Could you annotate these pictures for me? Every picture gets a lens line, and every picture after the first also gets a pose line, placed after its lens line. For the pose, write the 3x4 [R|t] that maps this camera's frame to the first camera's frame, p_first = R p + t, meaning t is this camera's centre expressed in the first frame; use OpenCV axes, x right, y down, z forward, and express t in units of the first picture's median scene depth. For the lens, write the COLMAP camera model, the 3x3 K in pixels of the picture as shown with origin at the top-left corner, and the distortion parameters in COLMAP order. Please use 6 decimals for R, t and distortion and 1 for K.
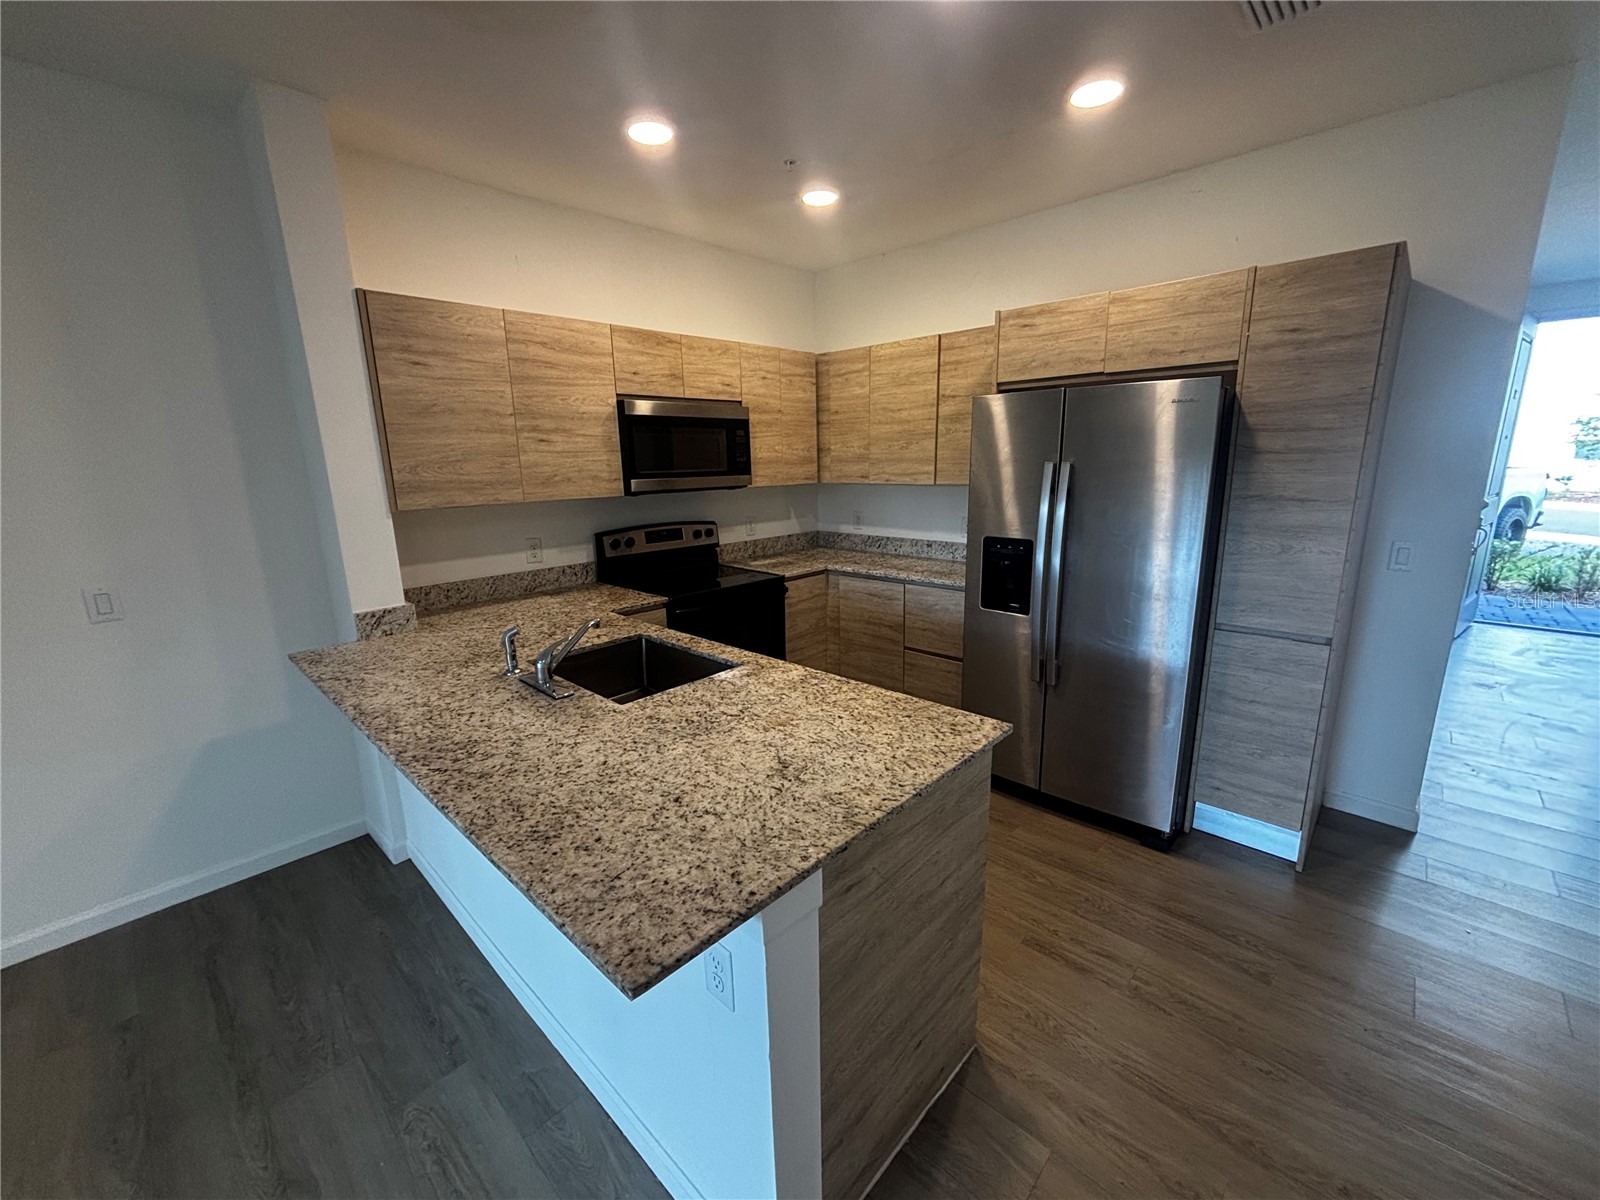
lens RADIAL K [[648.9, 0, 804.4], [0, 648.9, 598.7], [0, 0, 1]] dist [-0.002087, -0.000275]
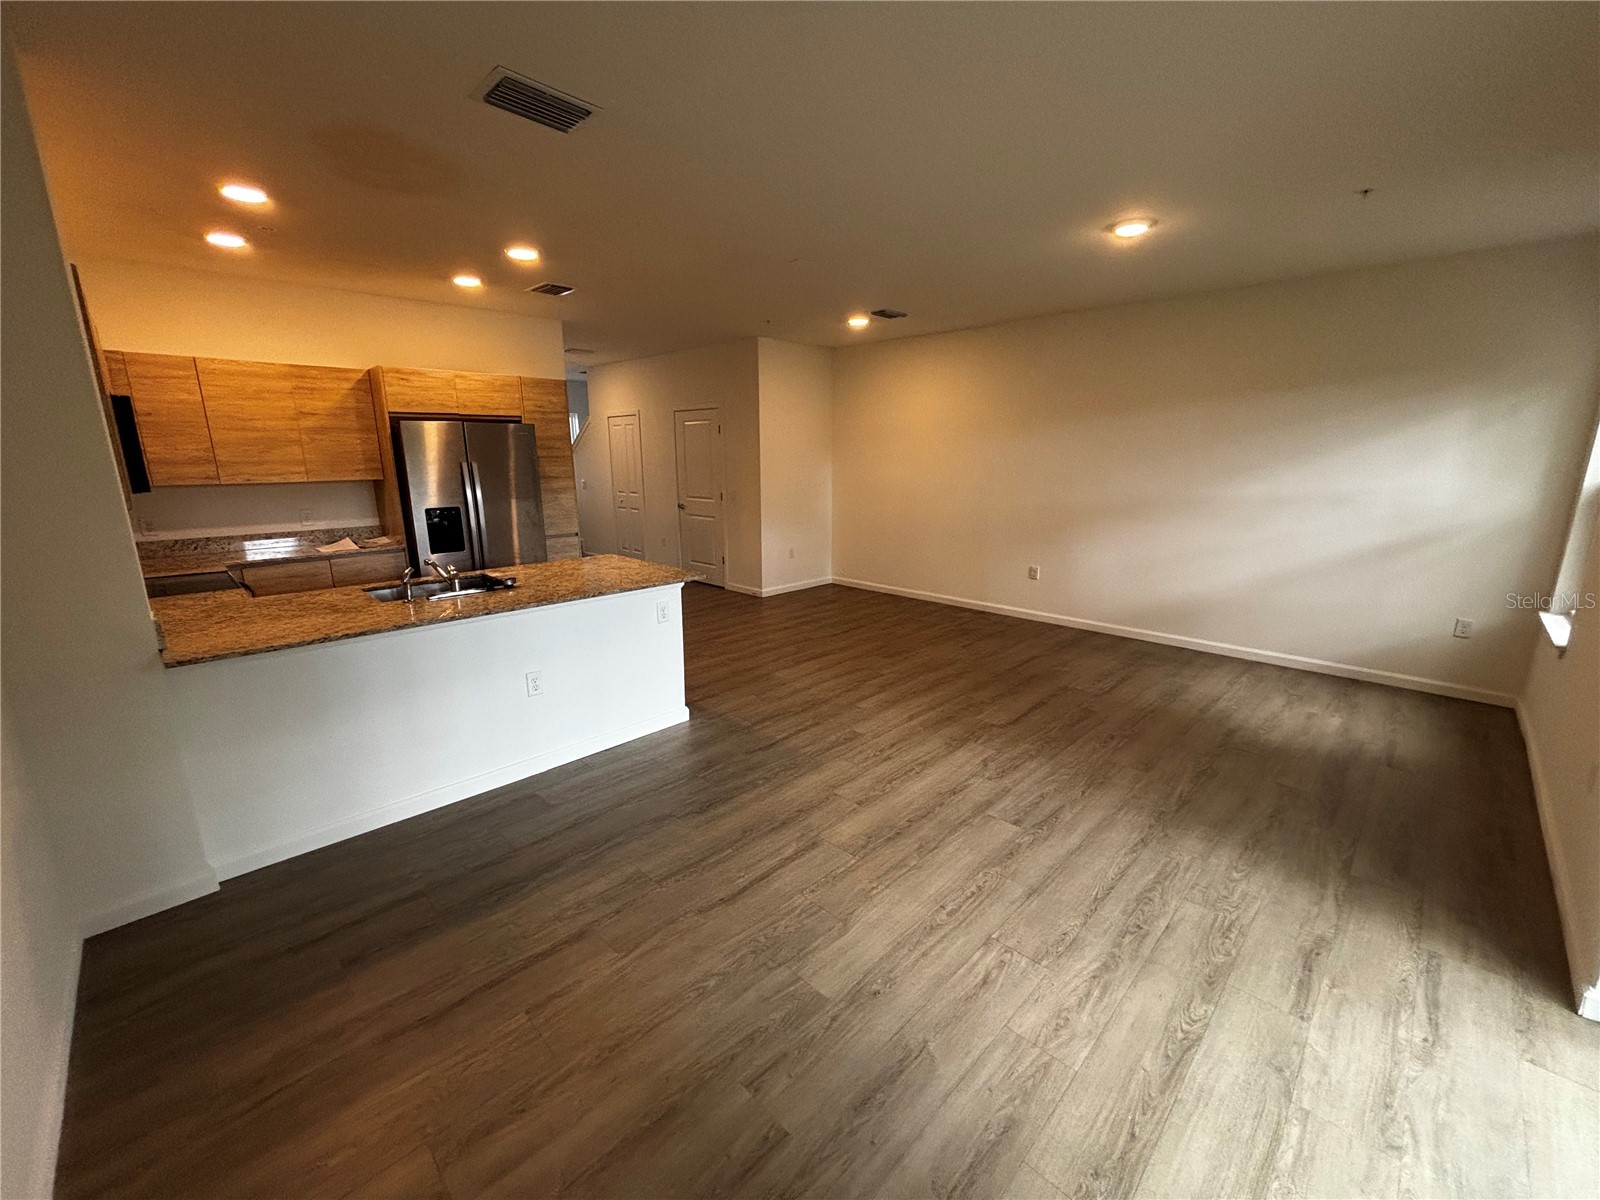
lens RADIAL K [[636.4, 0, 802.4], [0, 636.4, 600.8], [0, 0, 1]] dist [-0.000821, -0.000009]
pose [[0.027990, -0.205300, 0.978299, -1.397533], [0.220664, 0.955807, 0.194267, 0.023466], [-0.974948, 0.210438, 0.072055, 0.029278]]
